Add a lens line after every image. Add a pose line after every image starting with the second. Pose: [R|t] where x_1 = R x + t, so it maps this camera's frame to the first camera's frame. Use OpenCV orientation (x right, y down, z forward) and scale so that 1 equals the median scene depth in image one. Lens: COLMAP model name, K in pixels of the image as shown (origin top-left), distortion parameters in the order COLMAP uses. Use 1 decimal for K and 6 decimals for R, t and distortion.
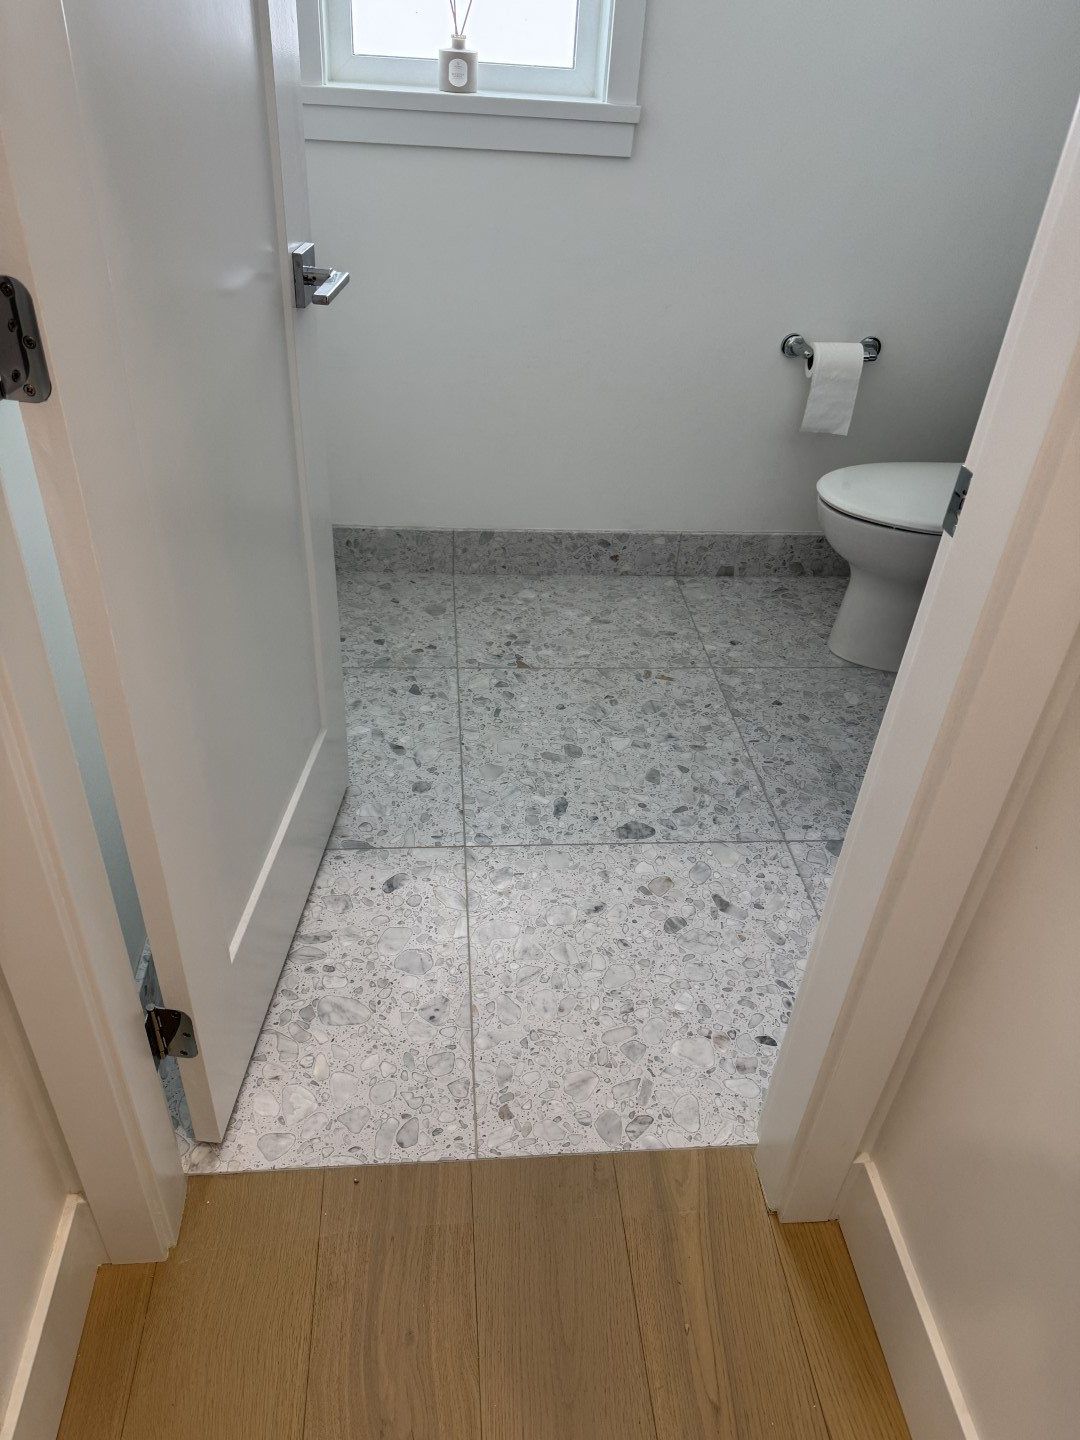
lens RADIAL K [[1028.7, 0, 500.8], [0, 1028.7, 717.4], [0, 0, 1]] dist [0.043093, -0.057801]
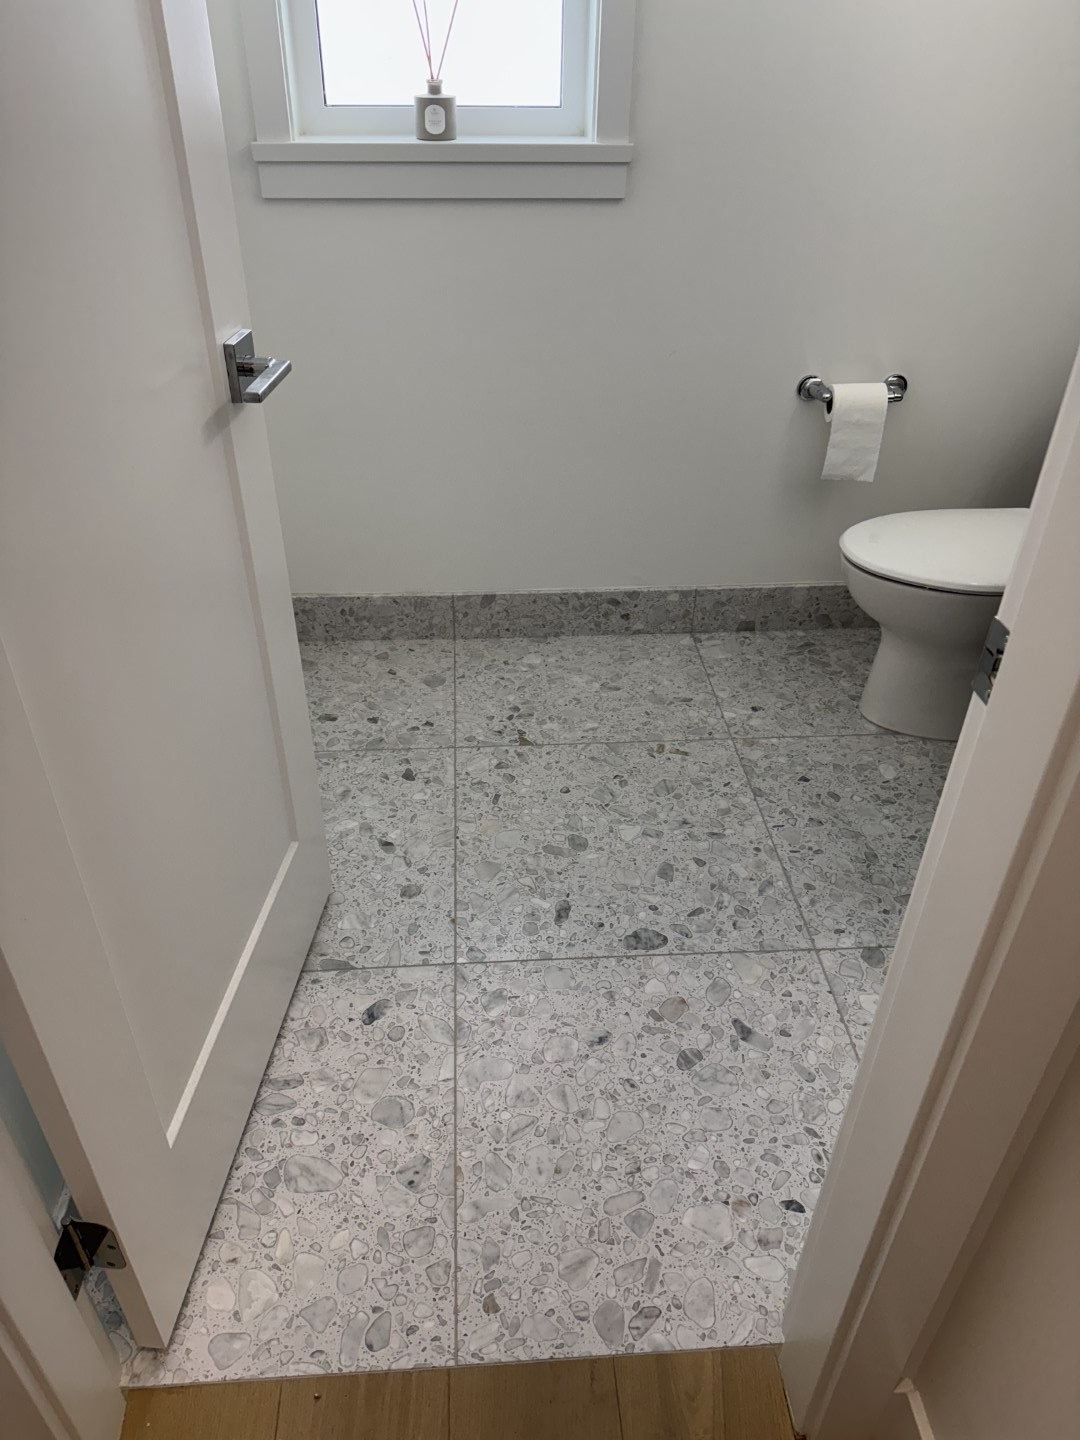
lens RADIAL K [[1028.7, 0, 485.3], [0, 1028.7, 714.6], [0, 0, 1]] dist [0.043093, -0.057801]
pose [[0.998112, -0.028111, -0.054601, 0.042481], [0.027138, 0.999461, -0.018471, -0.068853], [0.055090, 0.016954, 0.998337, 0.080193]]
